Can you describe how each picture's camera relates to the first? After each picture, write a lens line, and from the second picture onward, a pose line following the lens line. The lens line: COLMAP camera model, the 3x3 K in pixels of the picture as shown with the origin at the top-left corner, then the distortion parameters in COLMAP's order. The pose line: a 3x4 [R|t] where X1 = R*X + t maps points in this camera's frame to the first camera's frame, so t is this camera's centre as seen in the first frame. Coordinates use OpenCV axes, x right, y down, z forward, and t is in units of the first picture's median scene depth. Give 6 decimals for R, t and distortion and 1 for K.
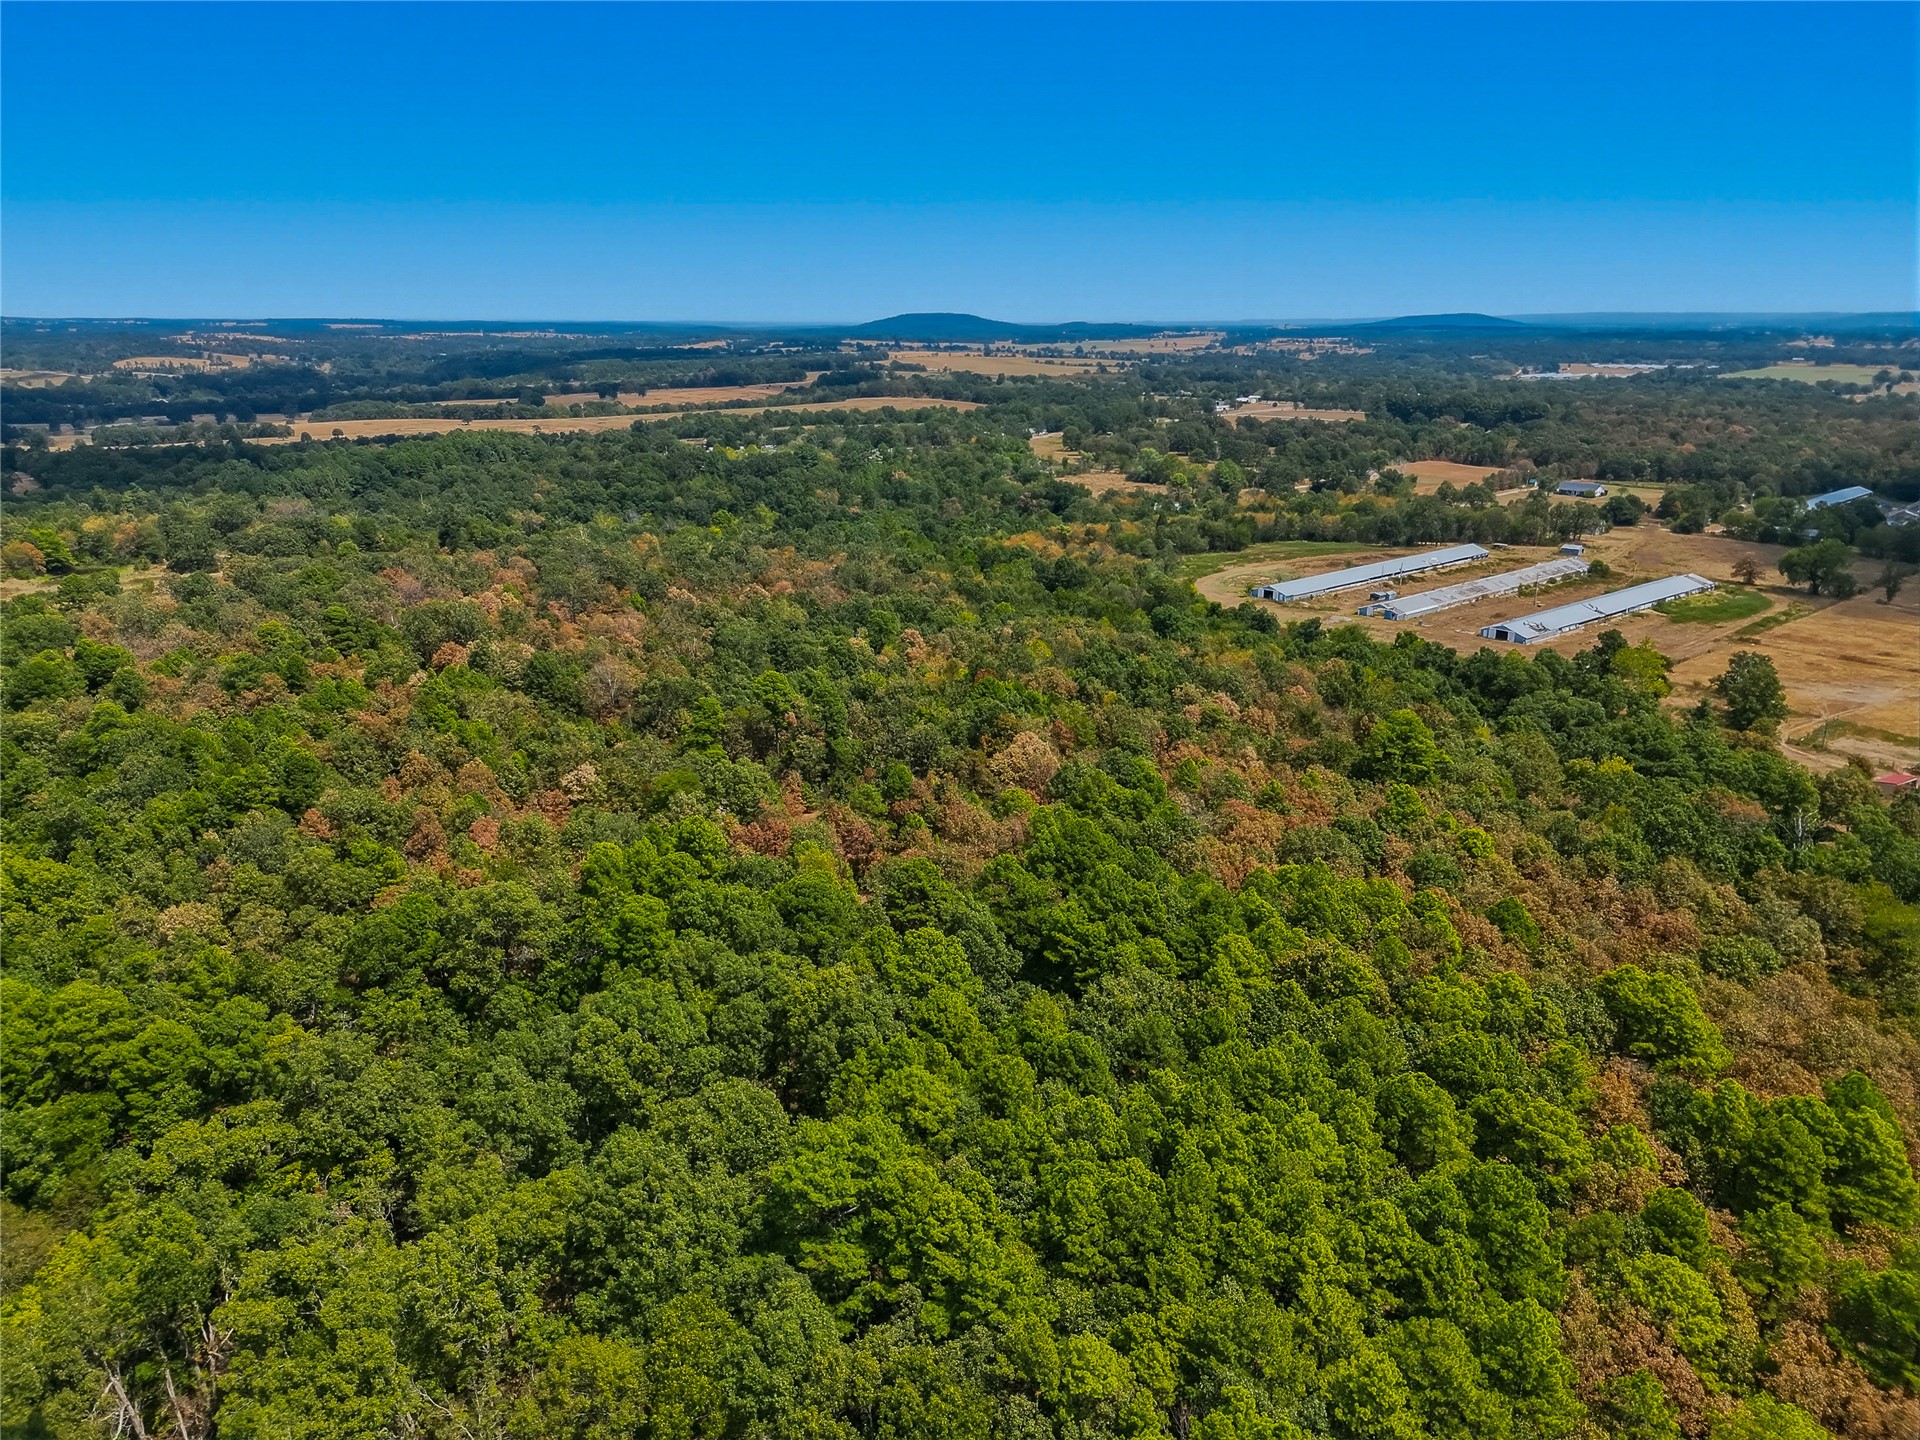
lens RADIAL K [[1315.0, 0, 960.0], [0, 1315.0, 720.0], [0, 0, 1]] dist [0.189115, -0.300492]
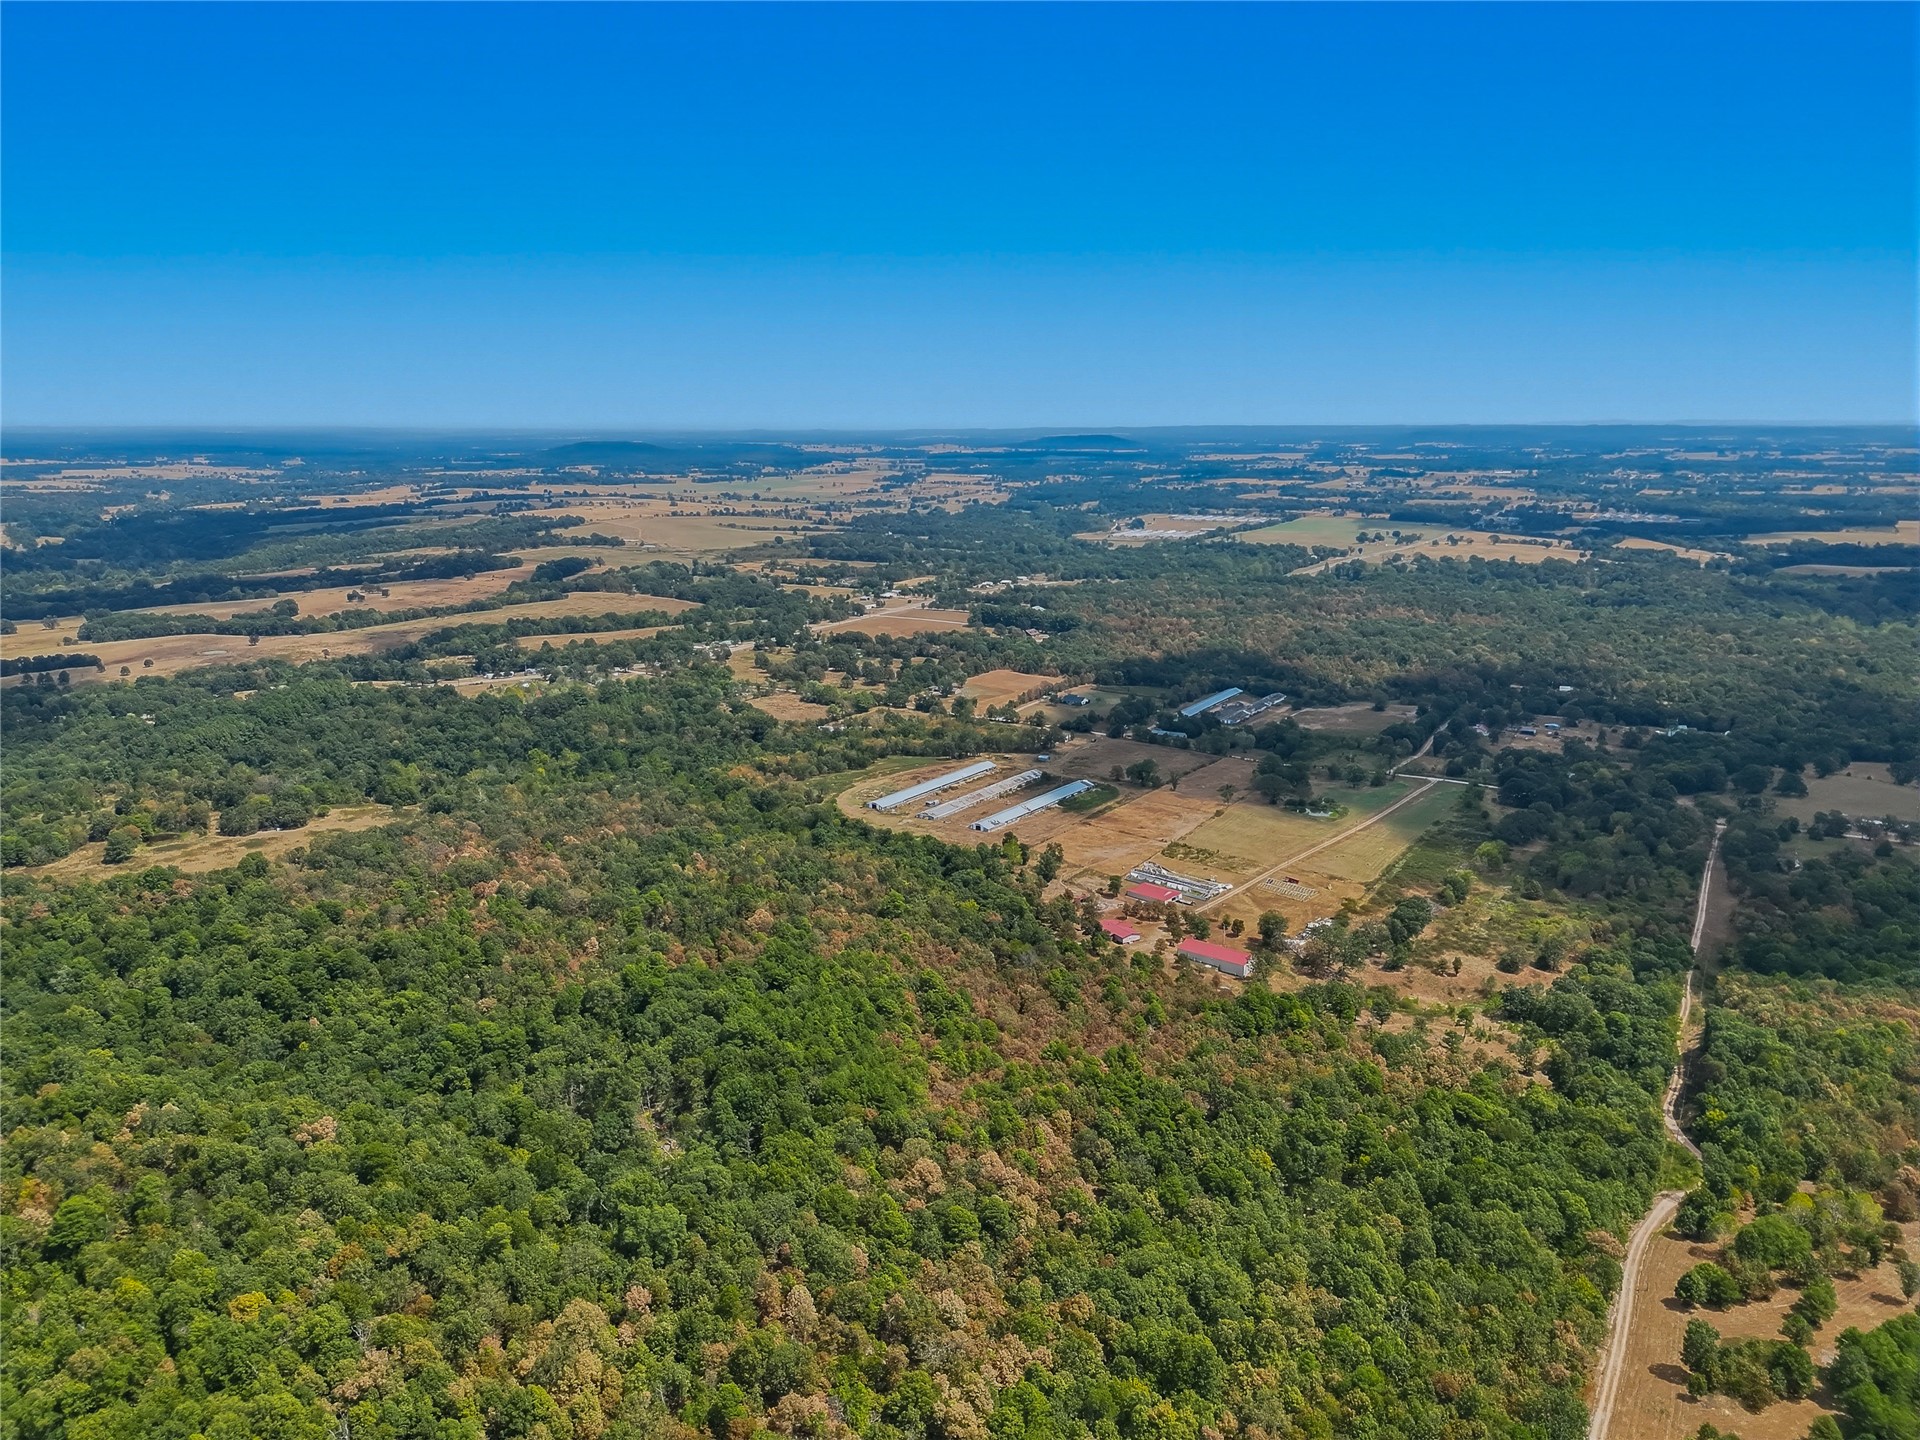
lens RADIAL K [[1279.9, 0, 960.0], [0, 1279.9, 720.0], [0, 0, 1]] dist [0.074468, -0.096916]
pose [[0.970981, -0.050858, 0.233685, -0.122241], [0.068636, 0.995282, -0.068583, -0.140770], [-0.229094, 0.082632, 0.969891, -1.391562]]
